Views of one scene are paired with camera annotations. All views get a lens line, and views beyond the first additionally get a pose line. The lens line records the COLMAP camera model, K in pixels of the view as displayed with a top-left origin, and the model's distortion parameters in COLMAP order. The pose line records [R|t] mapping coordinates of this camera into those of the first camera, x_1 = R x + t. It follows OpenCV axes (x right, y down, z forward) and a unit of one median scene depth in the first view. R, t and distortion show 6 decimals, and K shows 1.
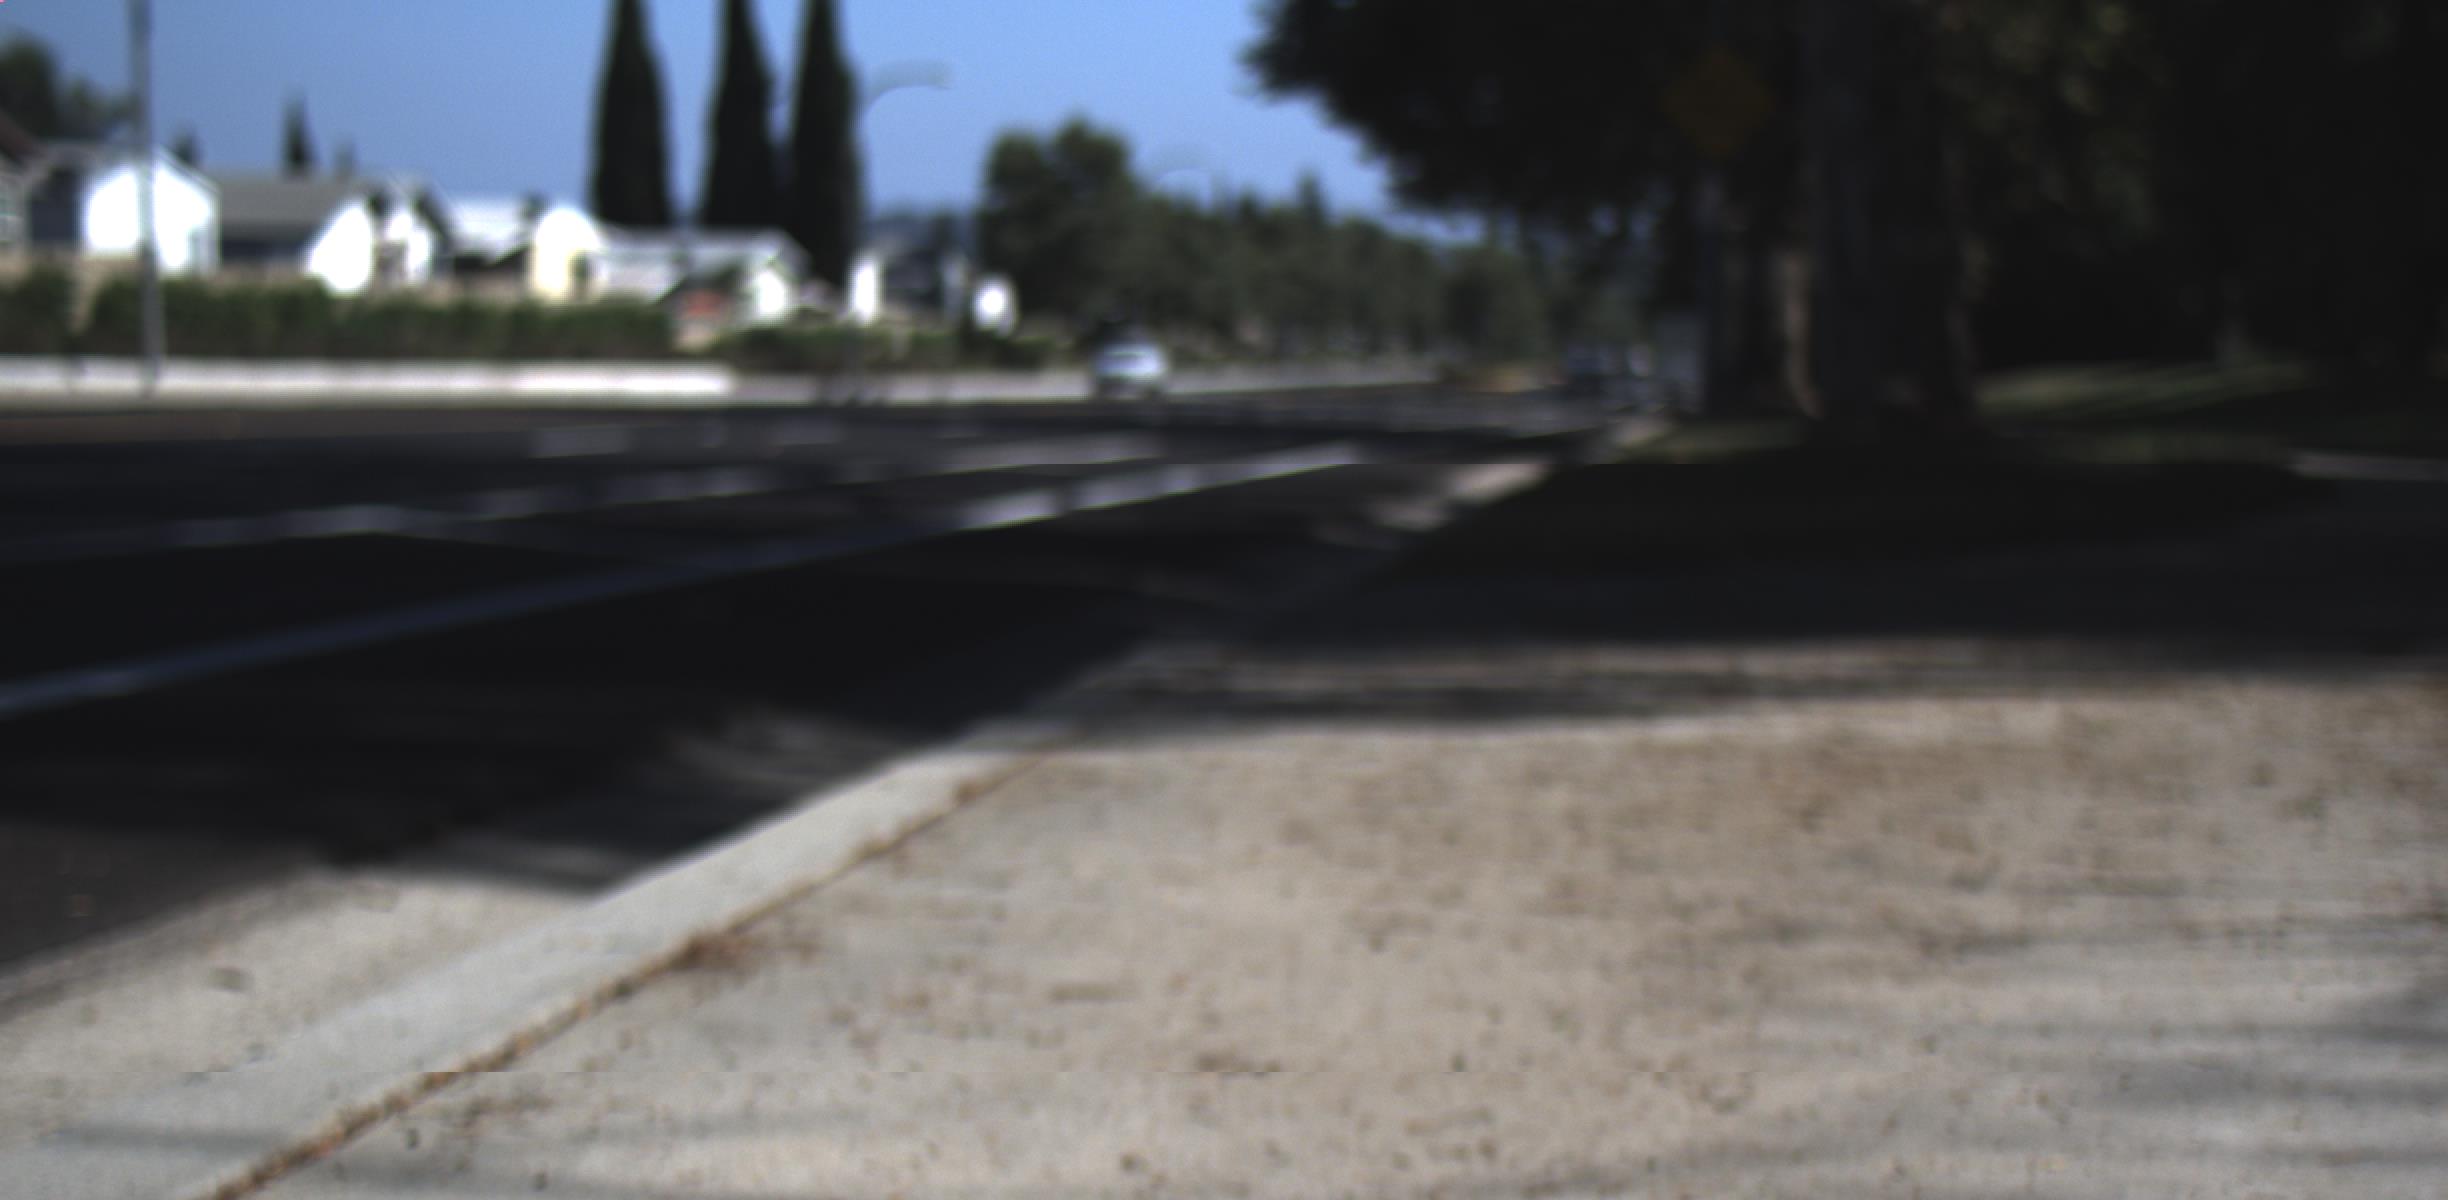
lens RADIAL K [[4949.9, 0, 1208.8], [0, 4949.9, 619.7], [0, 0, 1]] dist [0.020567, 0.000000]
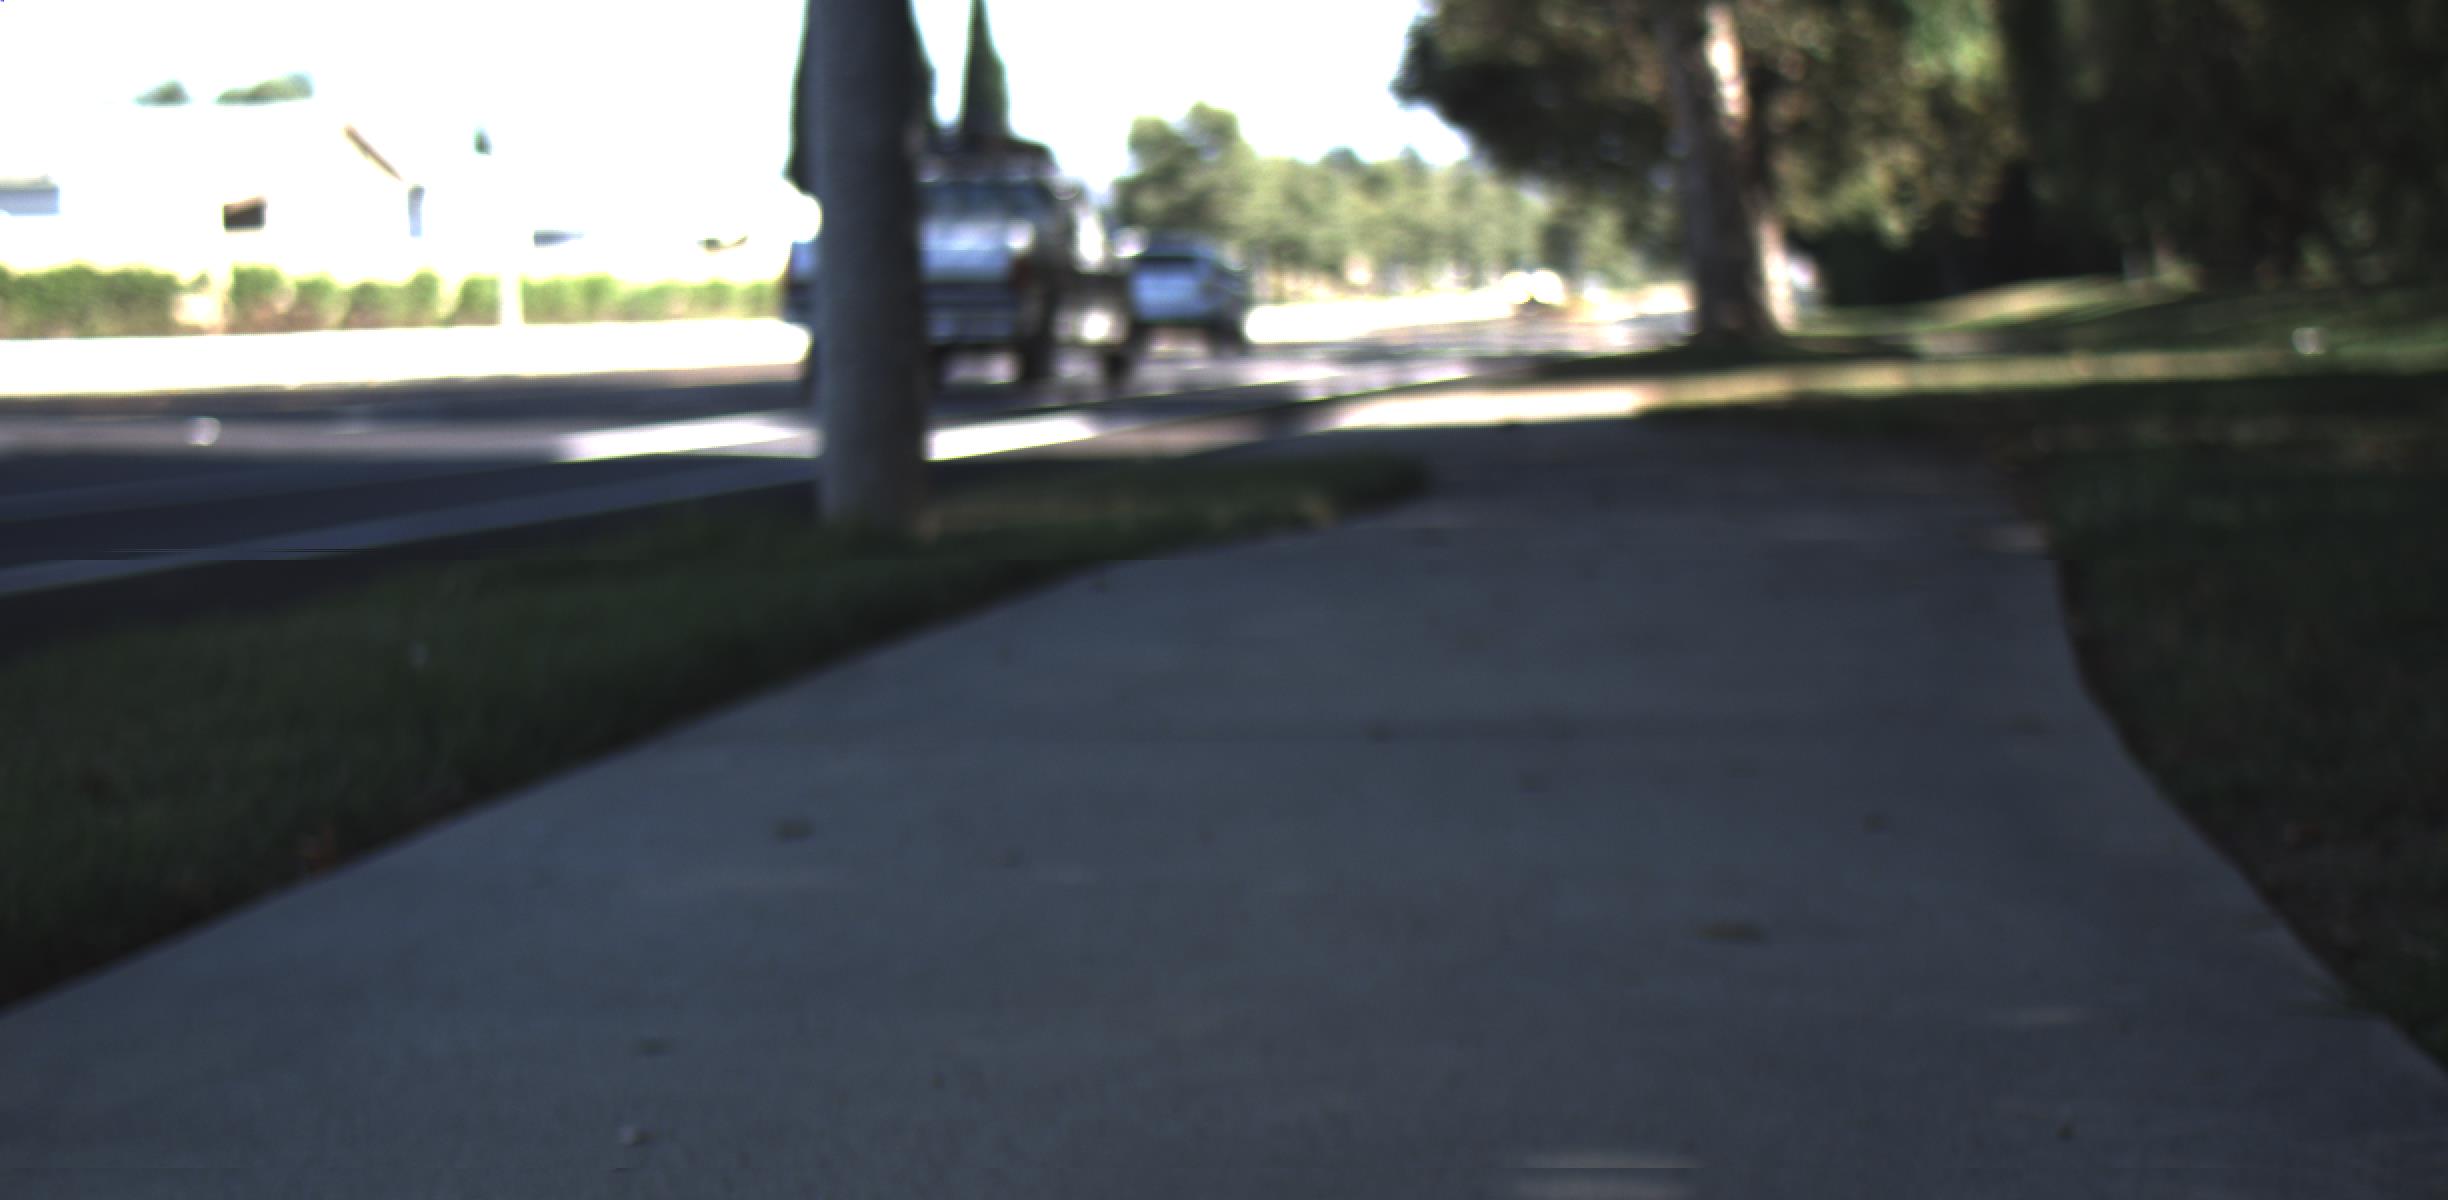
lens RADIAL K [[4949.9, 0, 1226.9], [0, 4949.9, 608.7], [0, 0, 1]] dist [0.020567, 0.000000]
pose [[0.999226, -0.034484, -0.018921, -0.005265], [0.034671, 0.999352, 0.009676, 0.007018], [0.018575, -0.010324, 0.999774, -0.157291]]
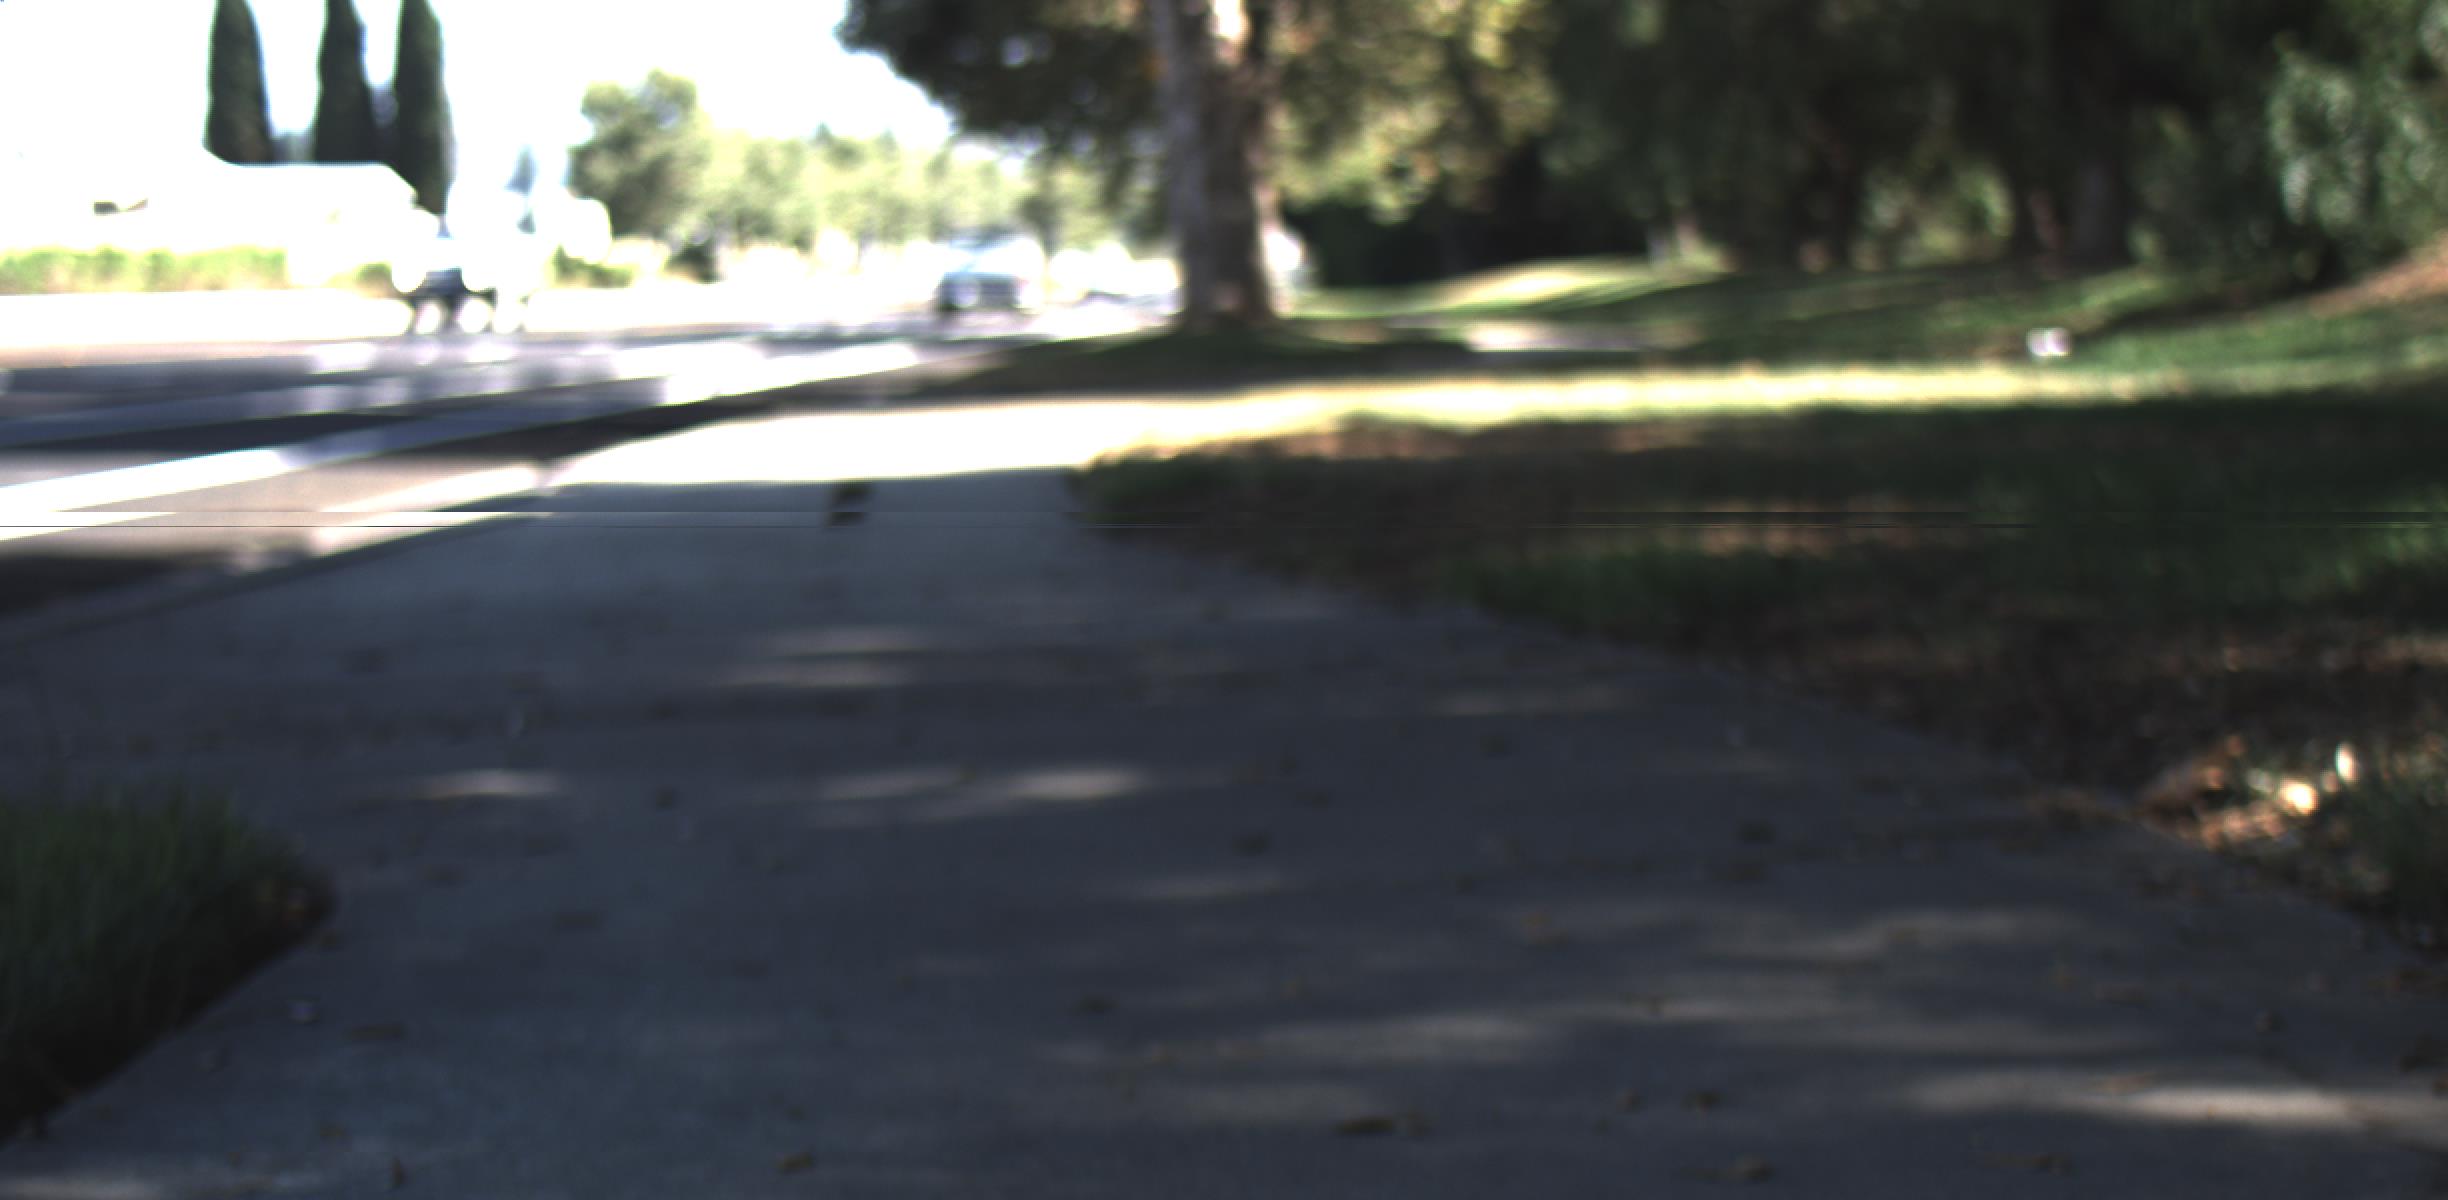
lens RADIAL K [[4949.9, 0, 1215.5], [0, 4949.9, 721.3], [0, 0, 1]] dist [0.020567, 0.000000]
pose [[0.996000, -0.034902, 0.082253, -0.000255], [0.031678, 0.998690, 0.040183, 0.003735], [-0.083548, -0.037416, 0.995801, -0.090108]]
